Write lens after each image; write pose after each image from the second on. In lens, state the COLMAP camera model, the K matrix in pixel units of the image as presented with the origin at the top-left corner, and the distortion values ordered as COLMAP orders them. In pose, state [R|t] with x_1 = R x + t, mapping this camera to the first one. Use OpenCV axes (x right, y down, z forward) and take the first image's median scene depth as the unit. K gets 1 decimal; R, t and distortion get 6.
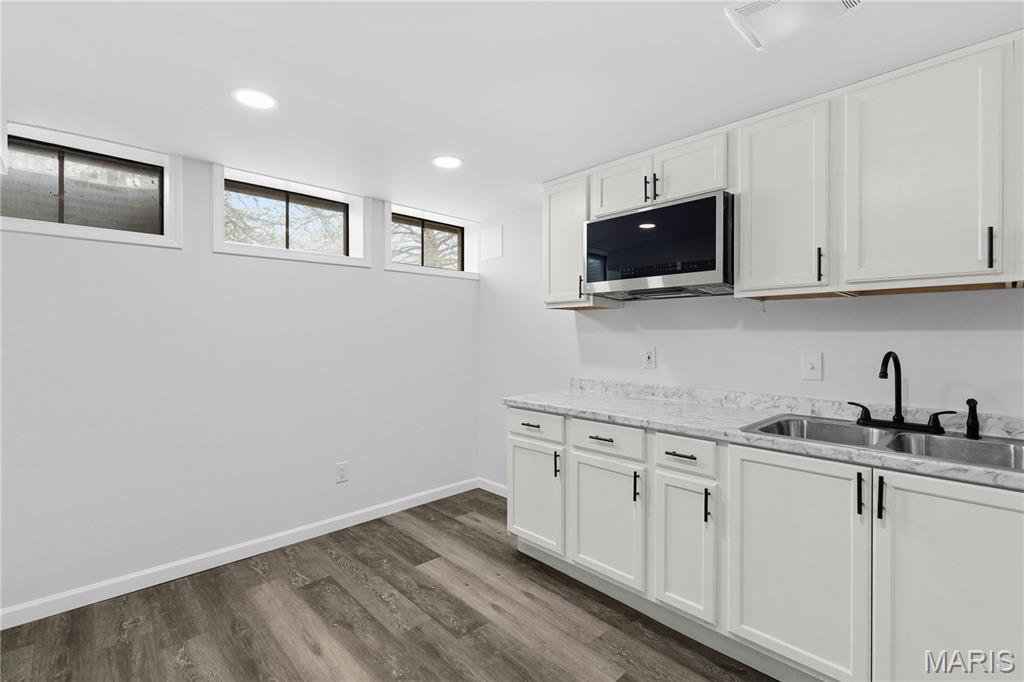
lens RADIAL K [[460.3, 0, 507.4], [0, 460.3, 332.4], [0, 0, 1]] dist [0.002679, -0.000242]
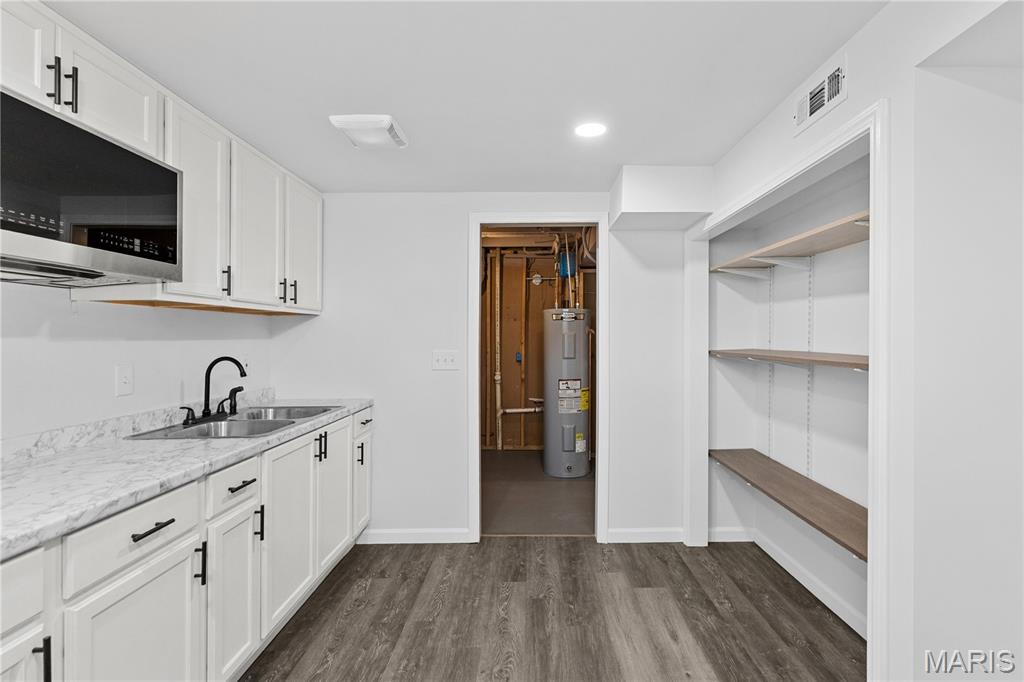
lens RADIAL K [[464.5, 0, 518.2], [0, 464.5, 341.9], [0, 0, 1]] dist [0.001040, 0.000033]
pose [[-0.717984, 0.004957, 0.696042, -0.490386], [0.007138, 0.999974, 0.000242, 0.003552], [-0.696023, 0.005142, -0.718001, 1.046560]]
